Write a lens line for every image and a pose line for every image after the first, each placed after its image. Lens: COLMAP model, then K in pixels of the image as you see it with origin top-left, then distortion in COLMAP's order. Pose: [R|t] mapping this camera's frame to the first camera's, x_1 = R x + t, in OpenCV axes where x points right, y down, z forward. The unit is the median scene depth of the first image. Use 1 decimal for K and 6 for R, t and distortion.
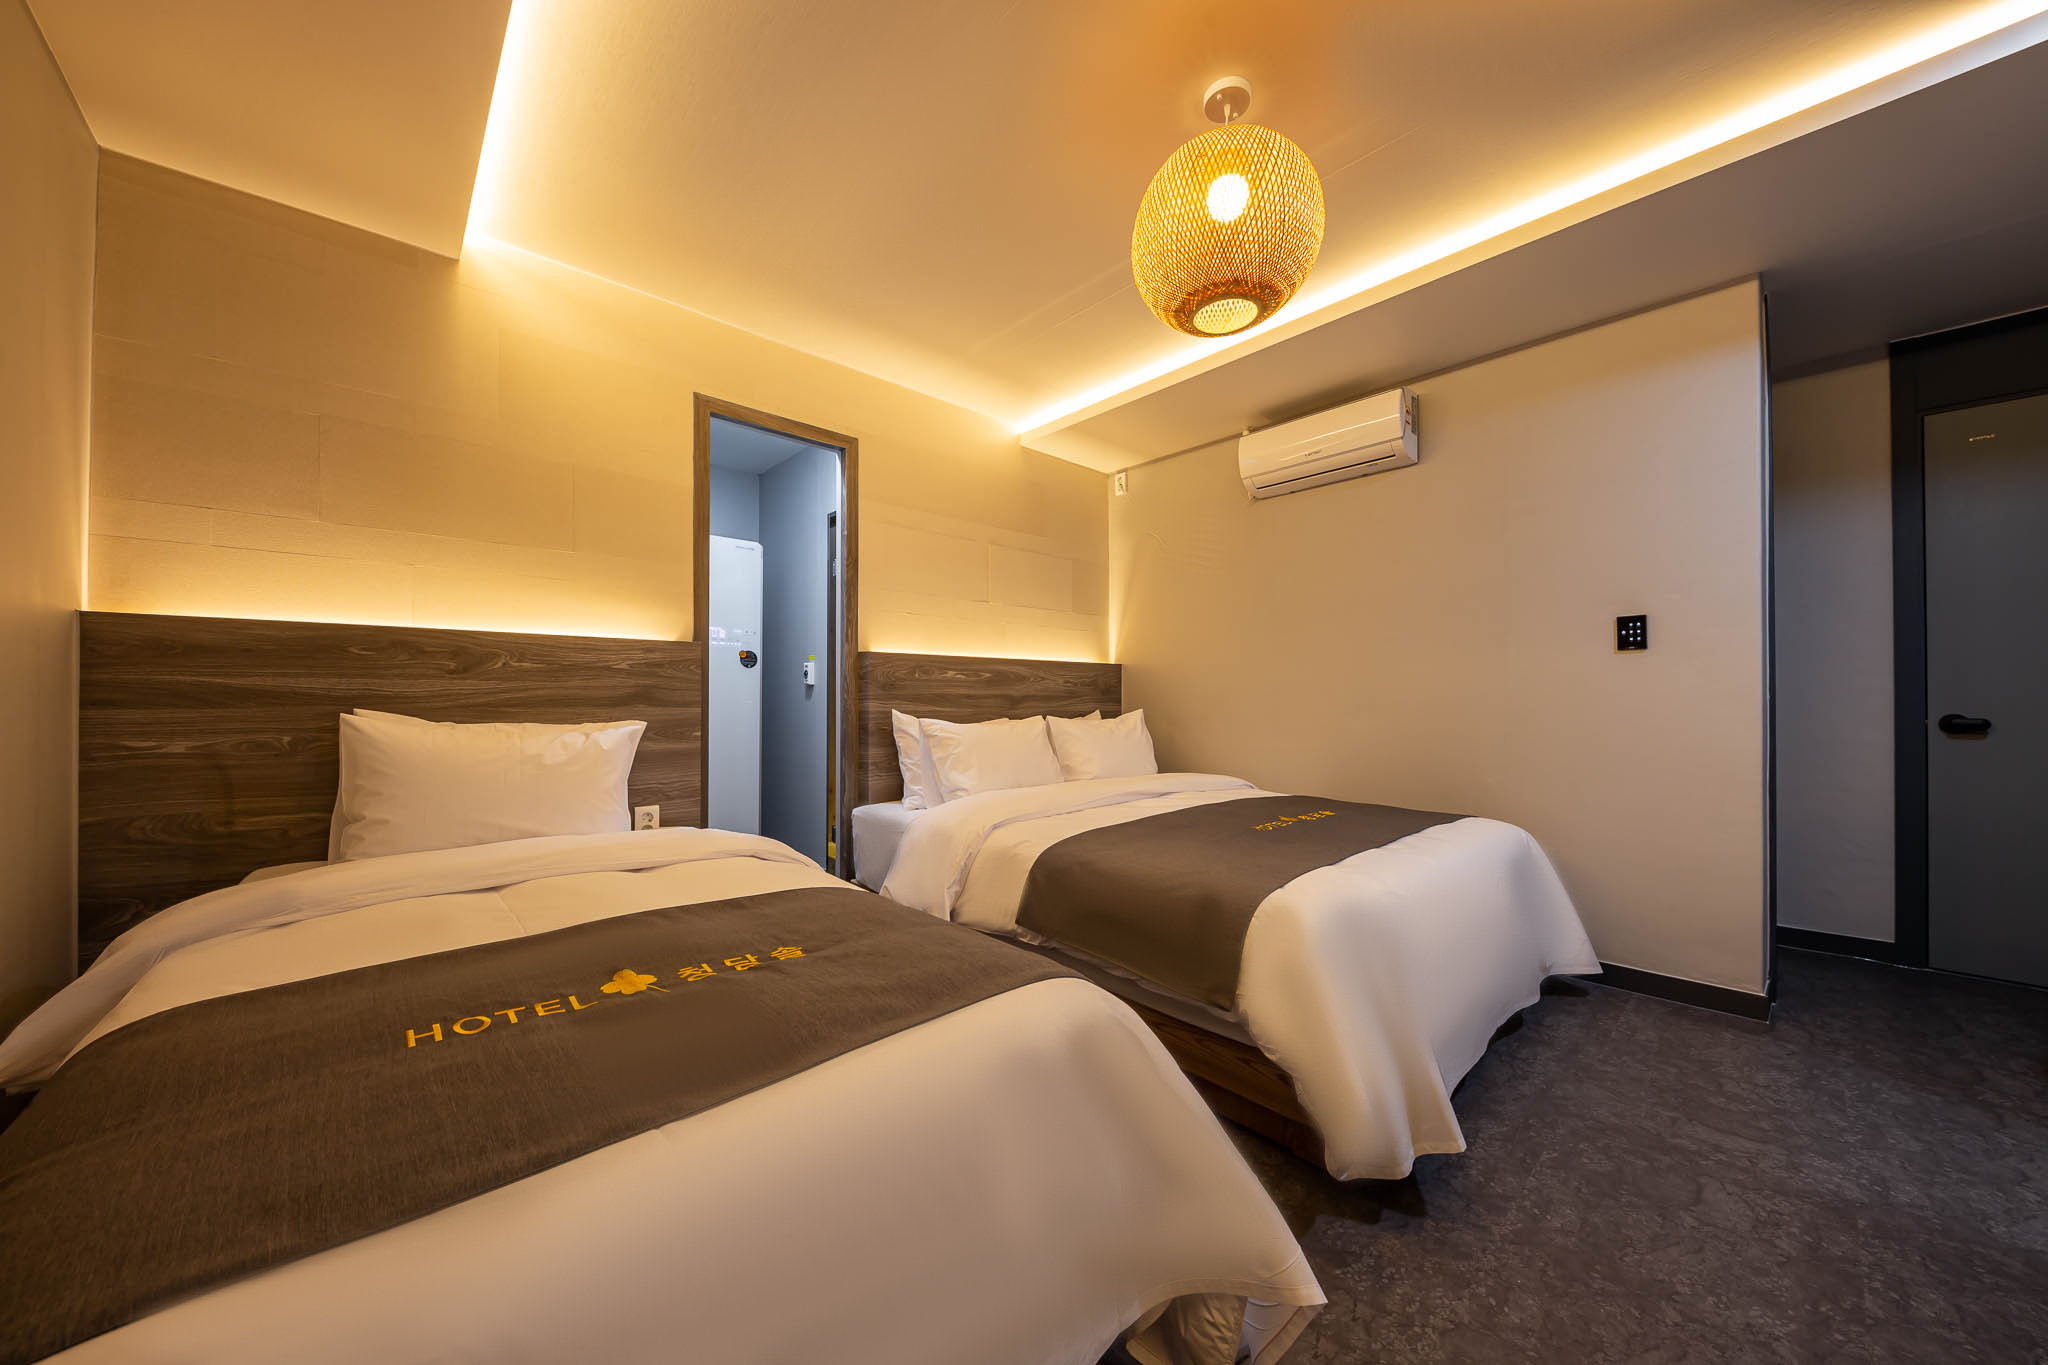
lens RADIAL K [[708.4, 0, 1030.4], [0, 708.4, 689.8], [0, 0, 1]] dist [-0.000385, -0.000355]
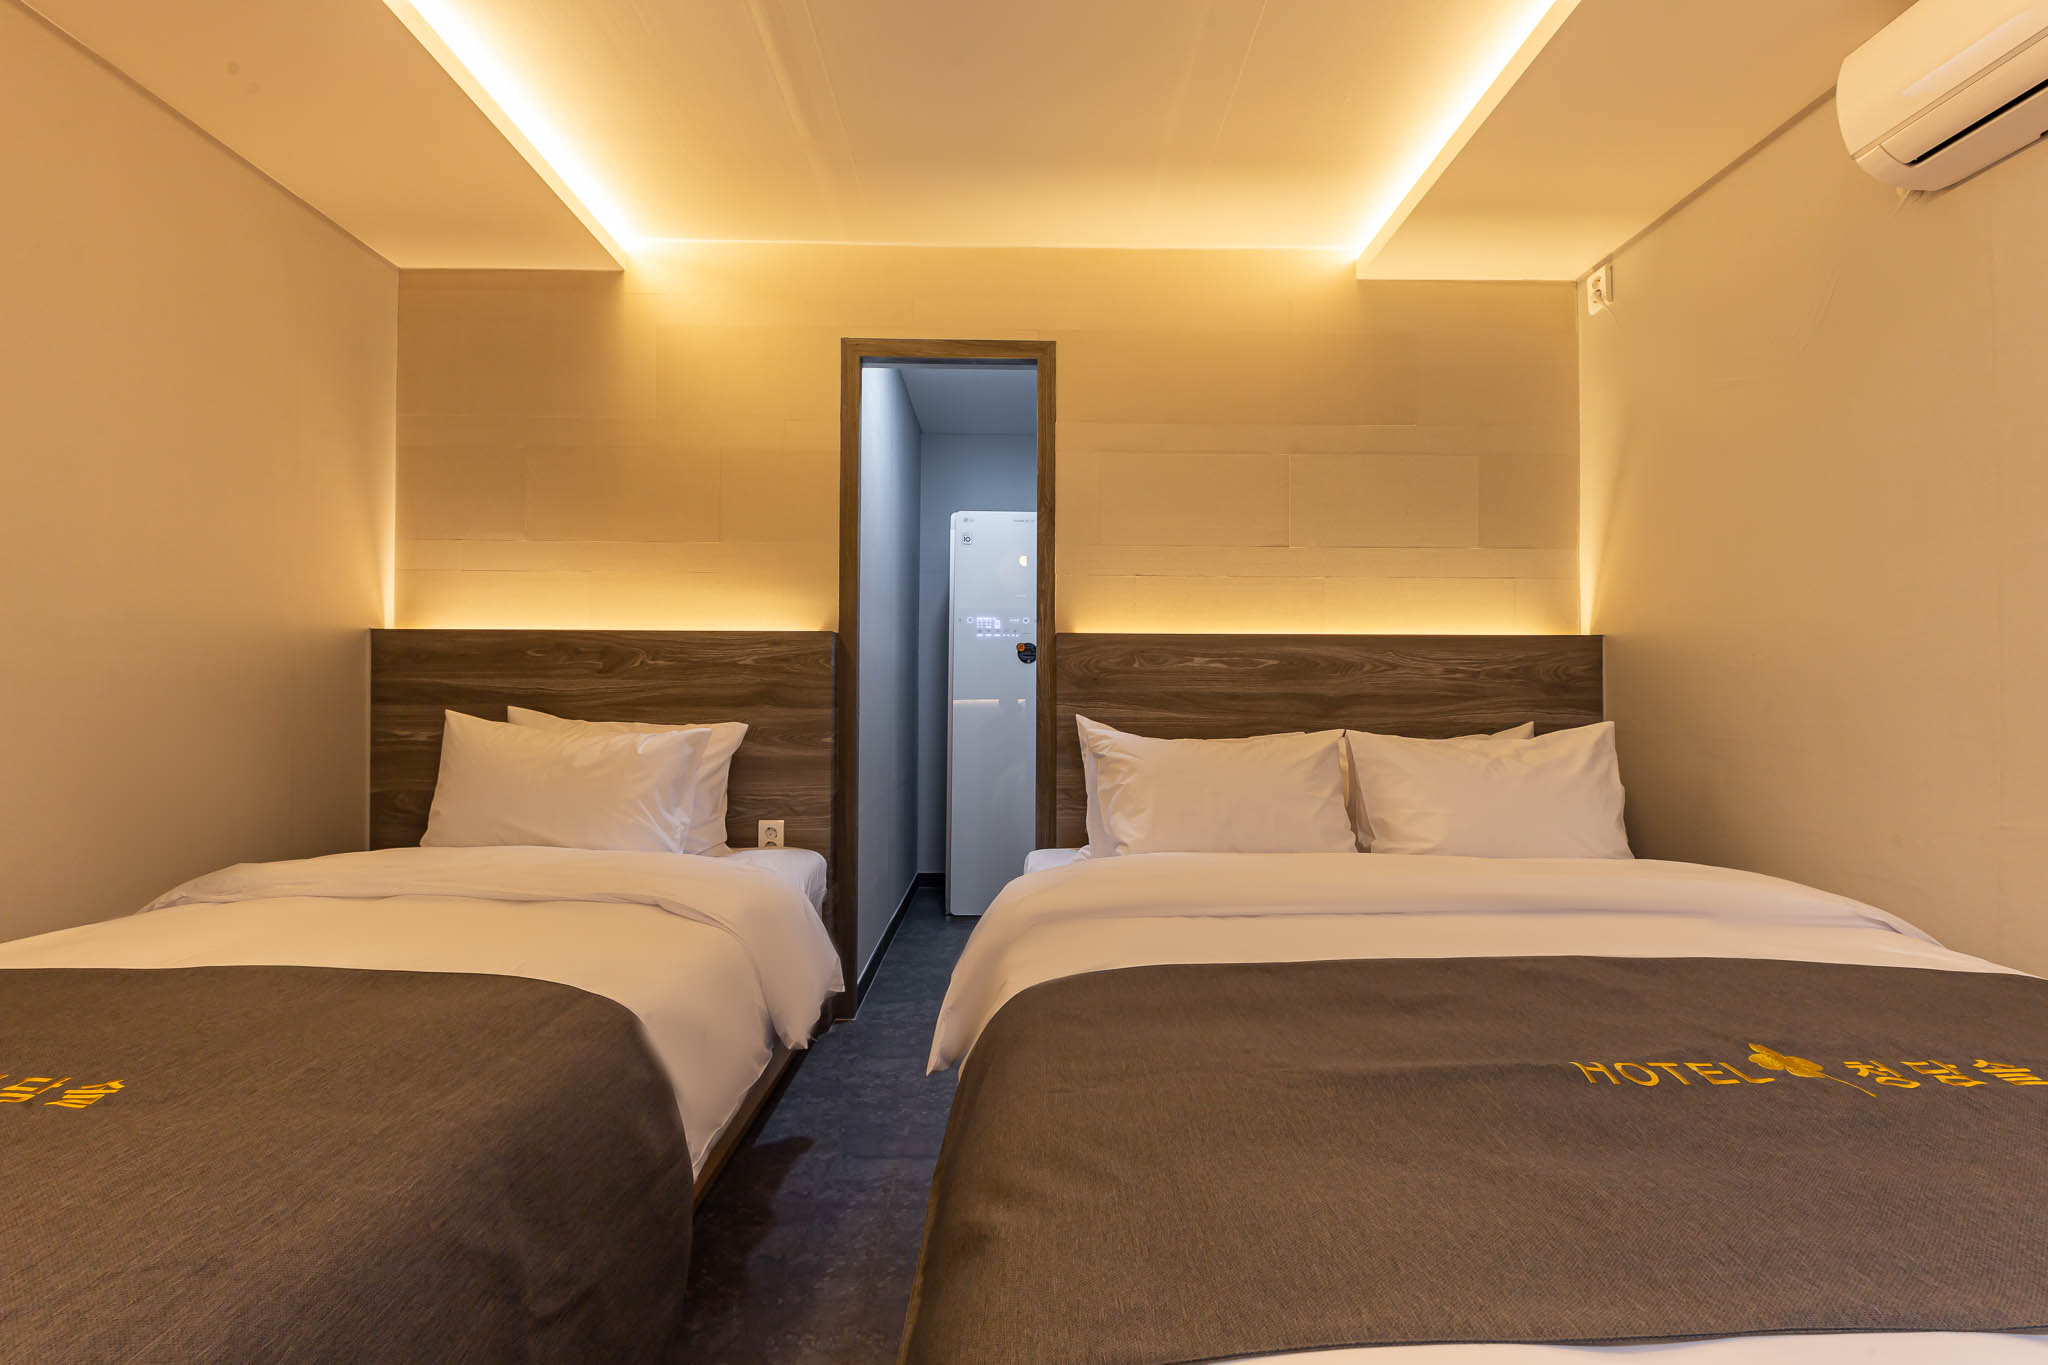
lens RADIAL K [[782.0, 0, 1022.3], [0, 782.0, 691.9], [0, 0, 1]] dist [0.016591, -0.009940]
pose [[0.741167, -0.006155, -0.671292, 0.315657], [0.004606, 0.999981, -0.004083, 0.009510], [0.671305, -0.000066, 0.741181, 0.447879]]
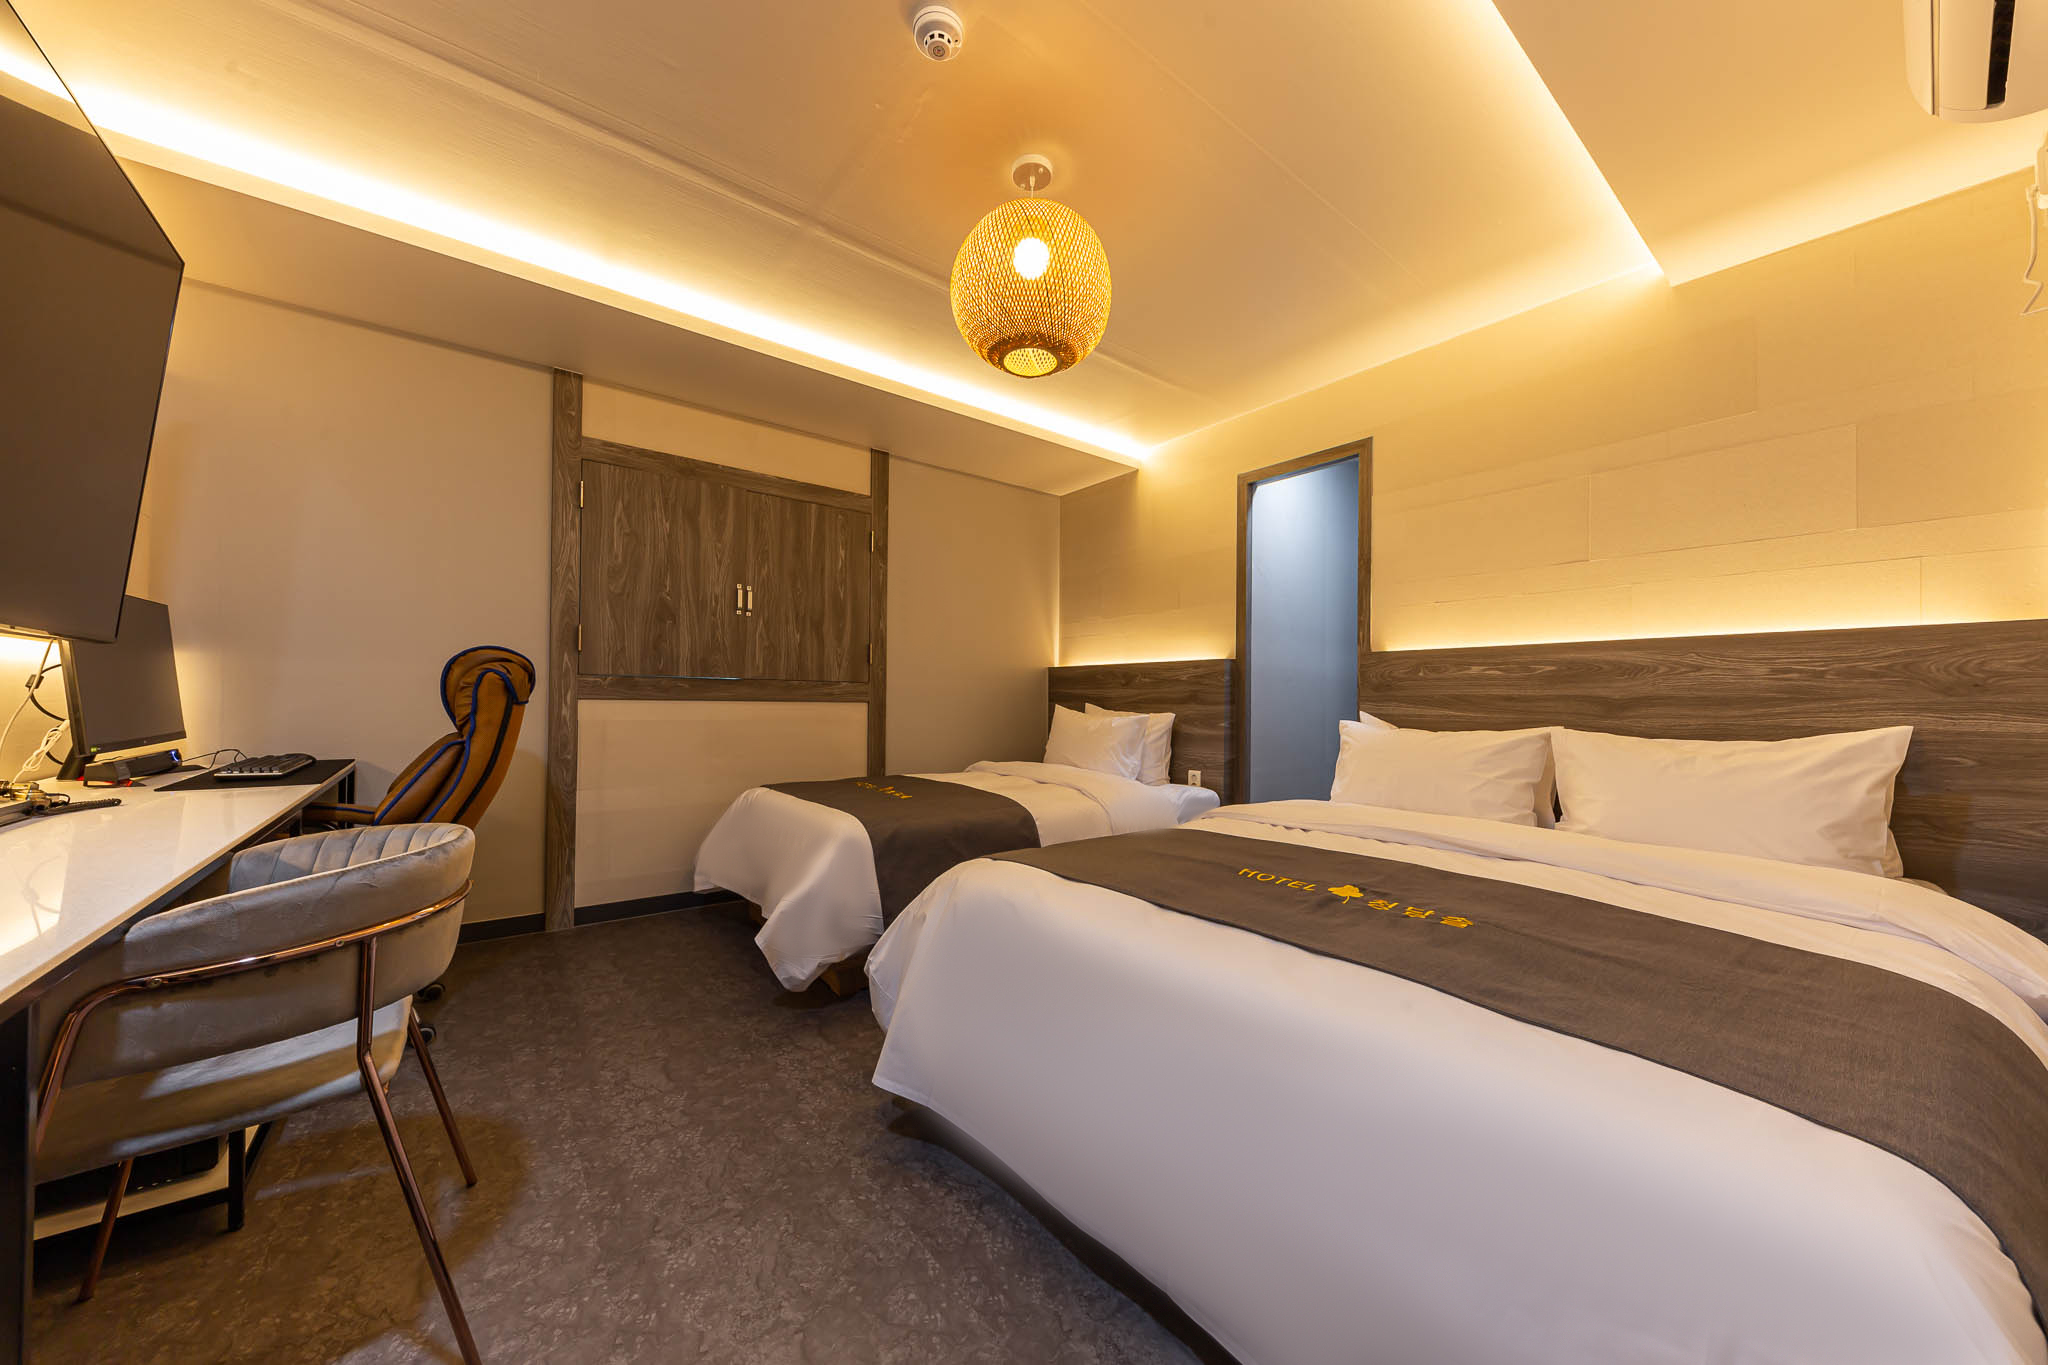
lens RADIAL K [[714.8, 0, 1029.8], [0, 714.8, 698.5], [0, 0, 1]] dist [0.026141, -0.000054]
pose [[-0.082217, -0.006221, -0.996595, 0.928101], [-0.000366, 0.999981, -0.006212, 0.018960], [0.996614, -0.000146, -0.082217, 0.711590]]
